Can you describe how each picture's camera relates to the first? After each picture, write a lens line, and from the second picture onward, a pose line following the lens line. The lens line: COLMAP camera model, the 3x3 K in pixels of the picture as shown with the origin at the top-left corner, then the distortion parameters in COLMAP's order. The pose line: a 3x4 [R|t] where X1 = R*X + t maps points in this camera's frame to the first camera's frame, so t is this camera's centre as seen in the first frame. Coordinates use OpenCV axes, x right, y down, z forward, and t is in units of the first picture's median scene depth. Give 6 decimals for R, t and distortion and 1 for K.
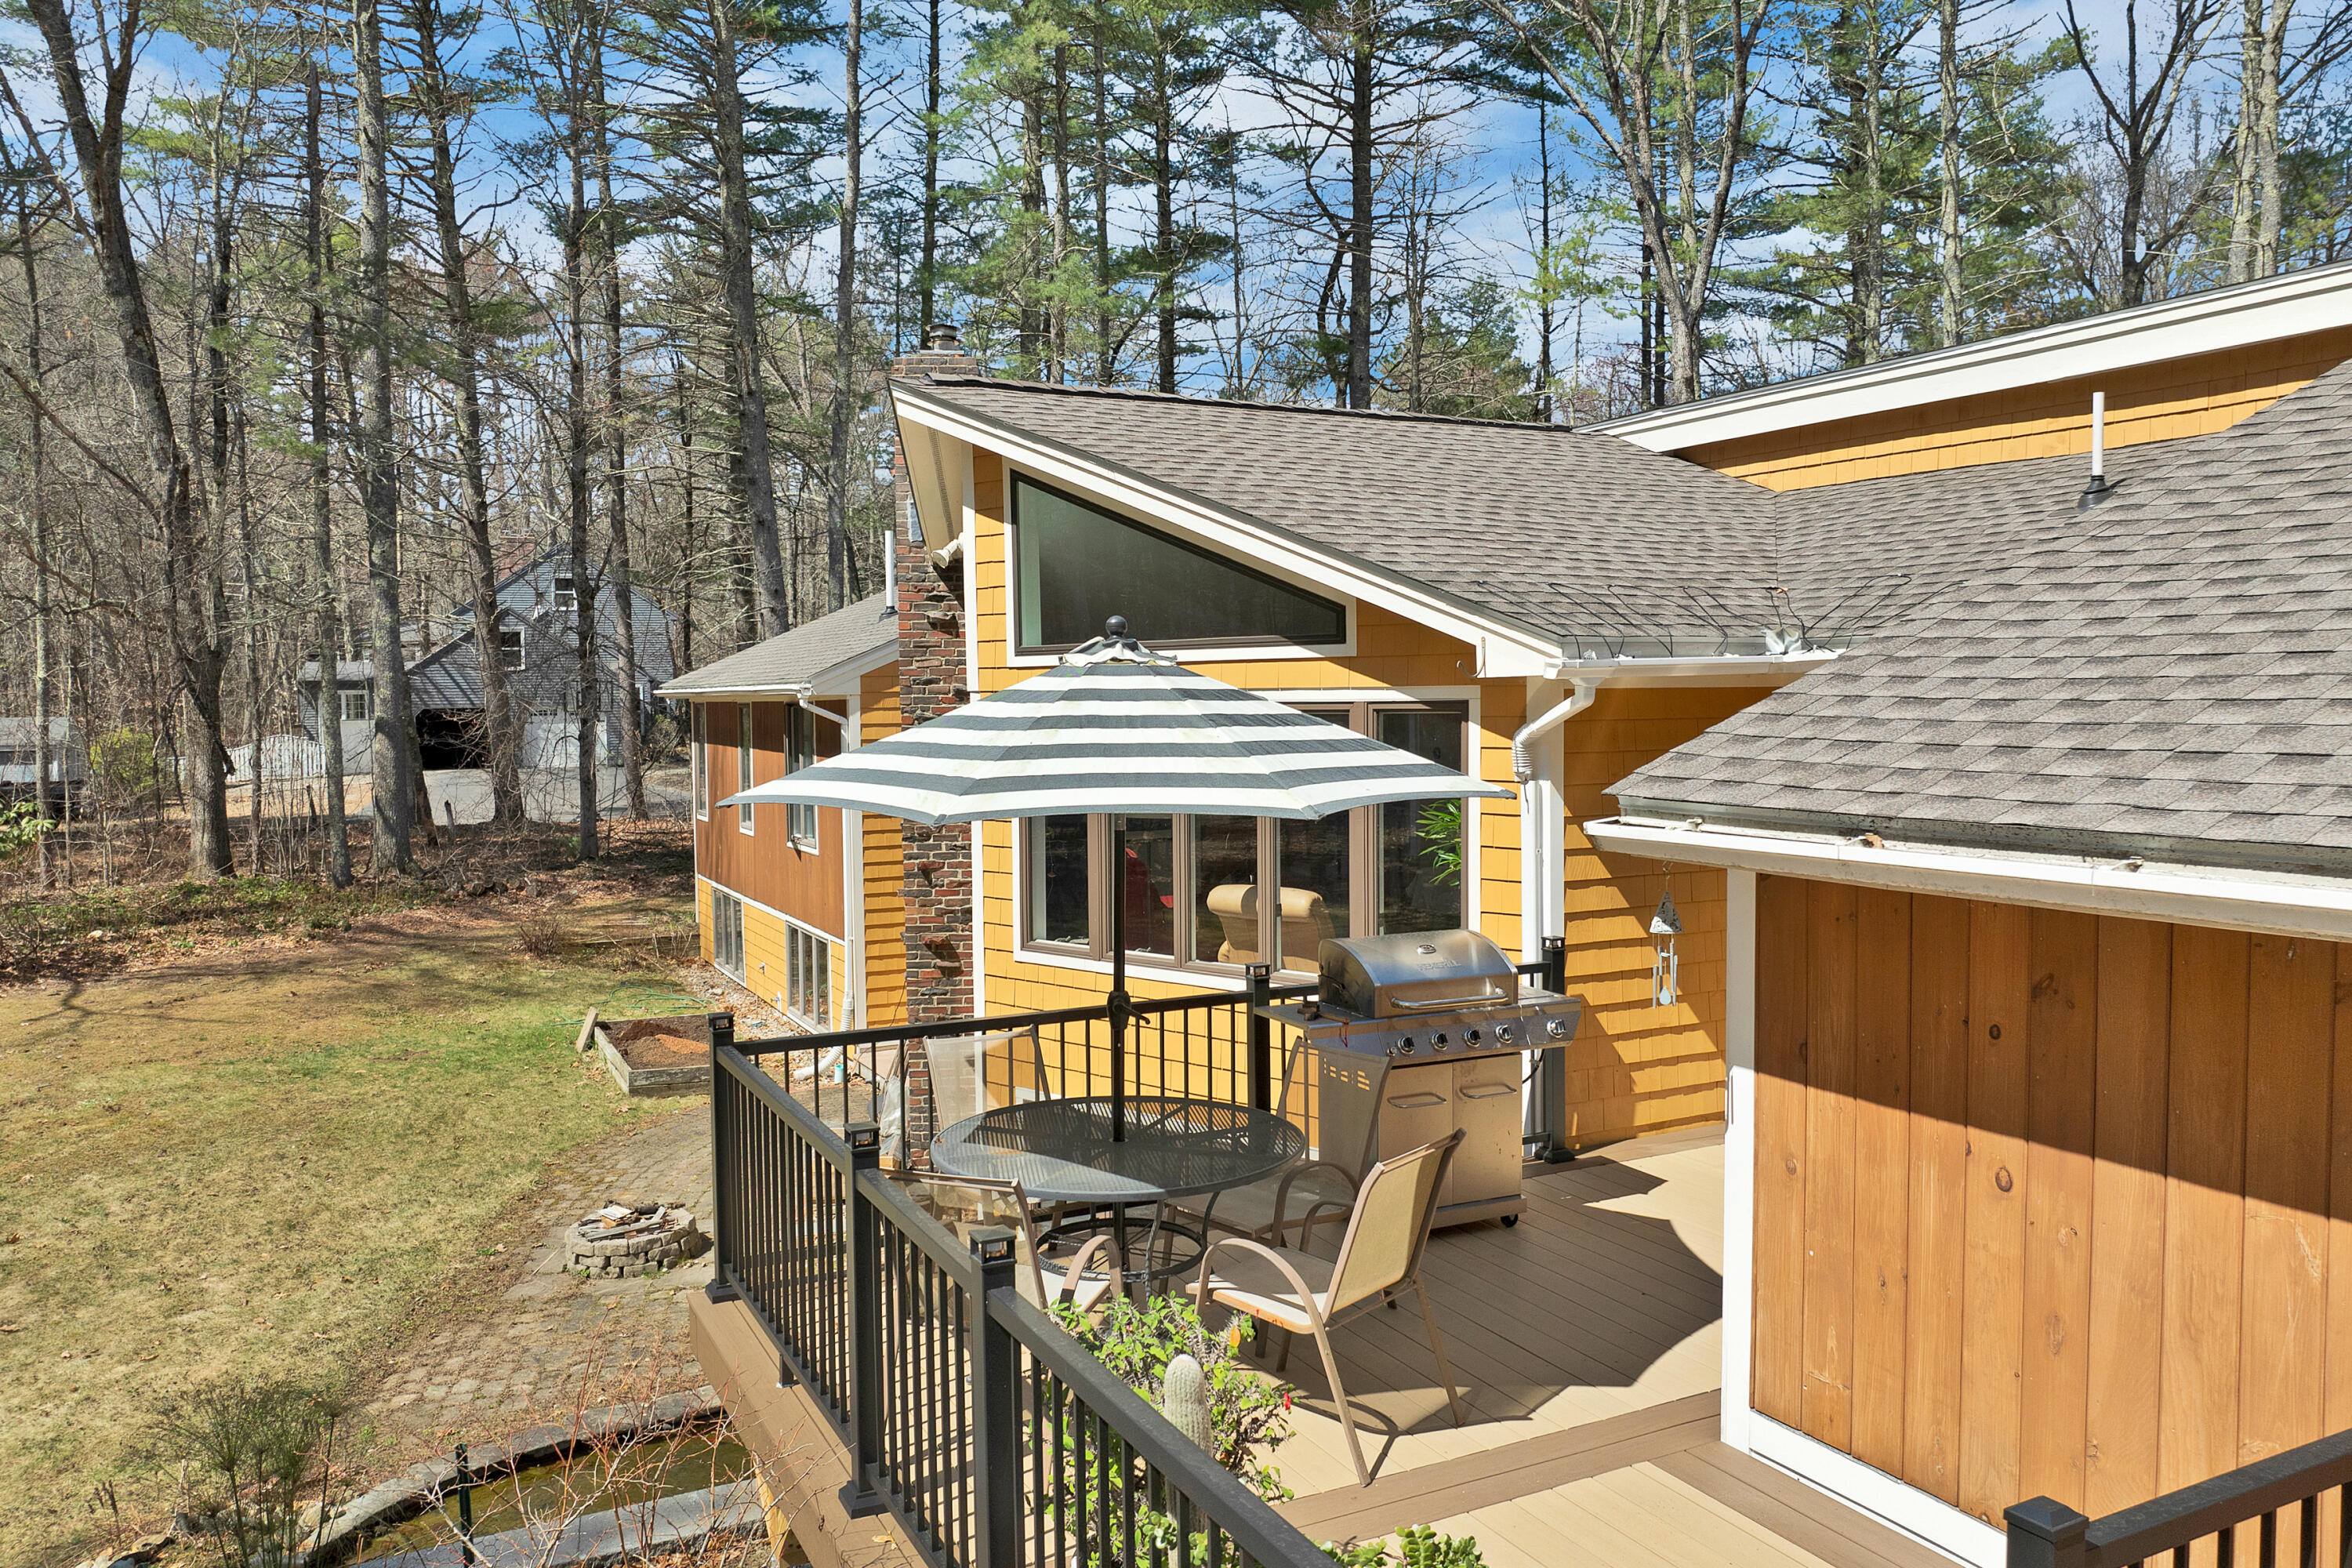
lens RADIAL K [[1701.1, 0, 1169.2], [0, 1701.1, 764.9], [0, 0, 1]] dist [-0.037198, 0.000994]
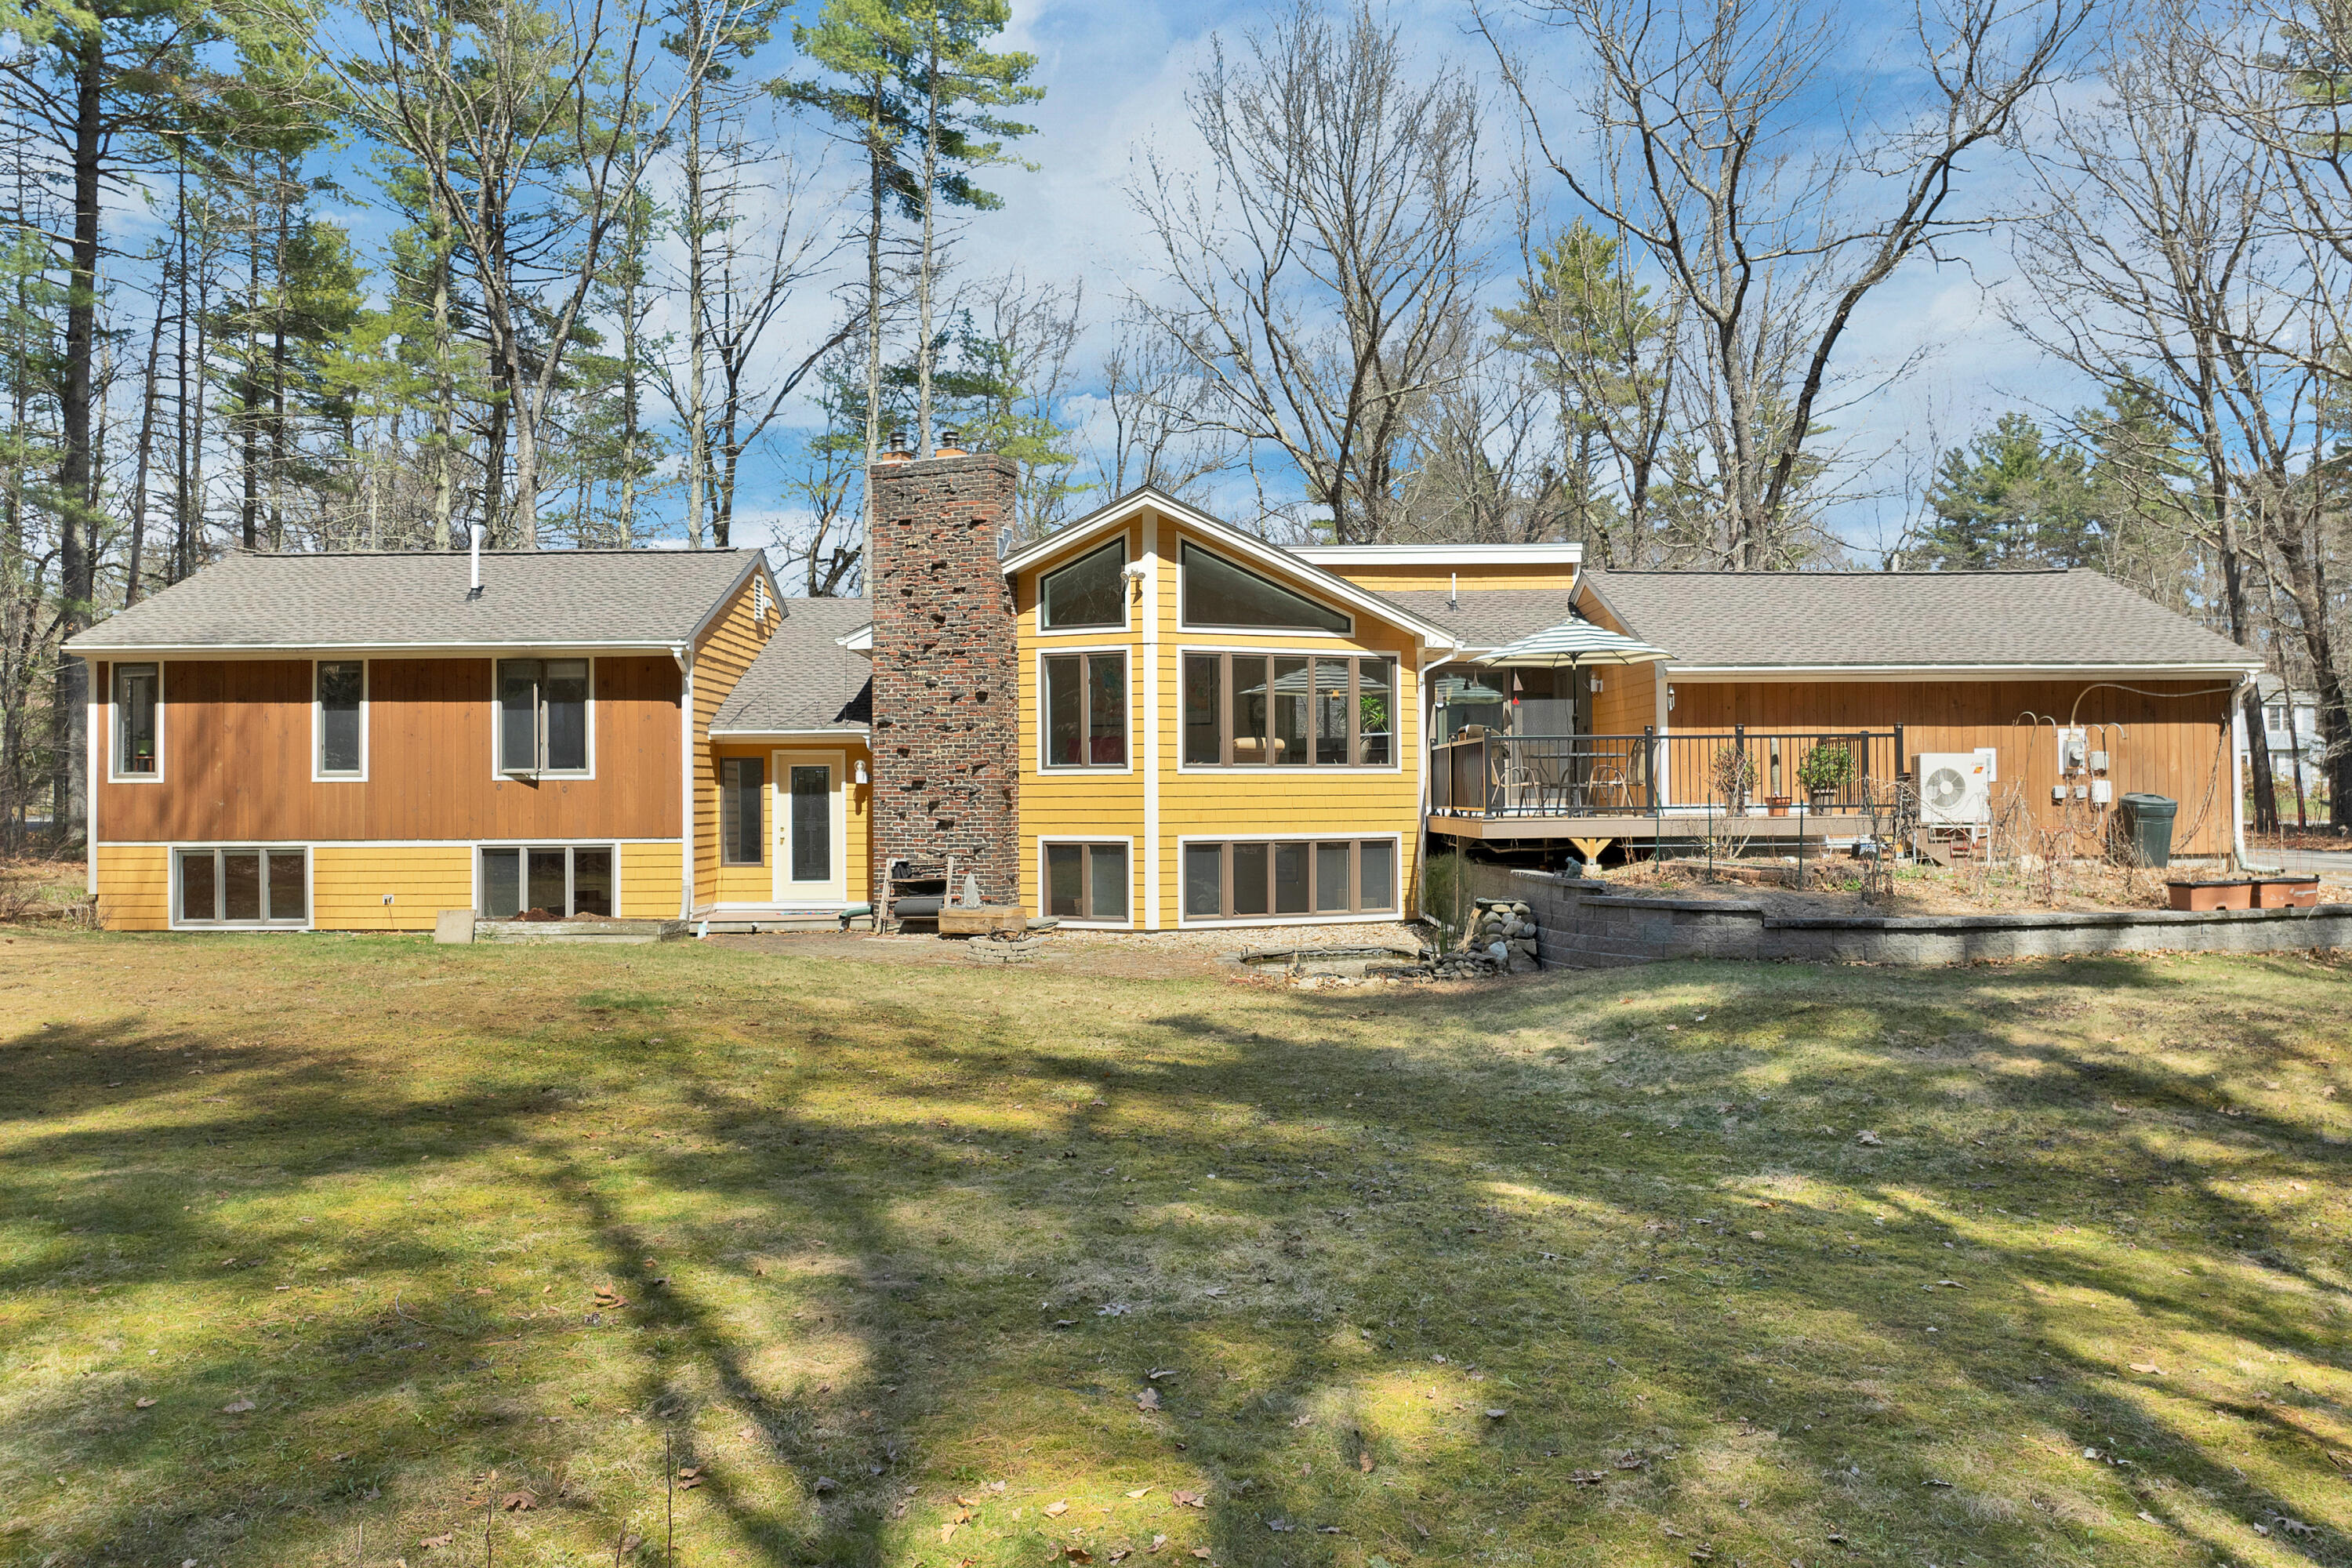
lens RADIAL K [[1701.1, 0, 1177.4], [0, 1701.1, 788.3], [0, 0, 1]] dist [-0.037198, 0.000994]
pose [[0.435290, 0.012111, 0.900209, -0.521867], [0.039376, 0.998697, -0.032475, 0.053370], [-0.899429, 0.049583, 0.434245, 0.026760]]
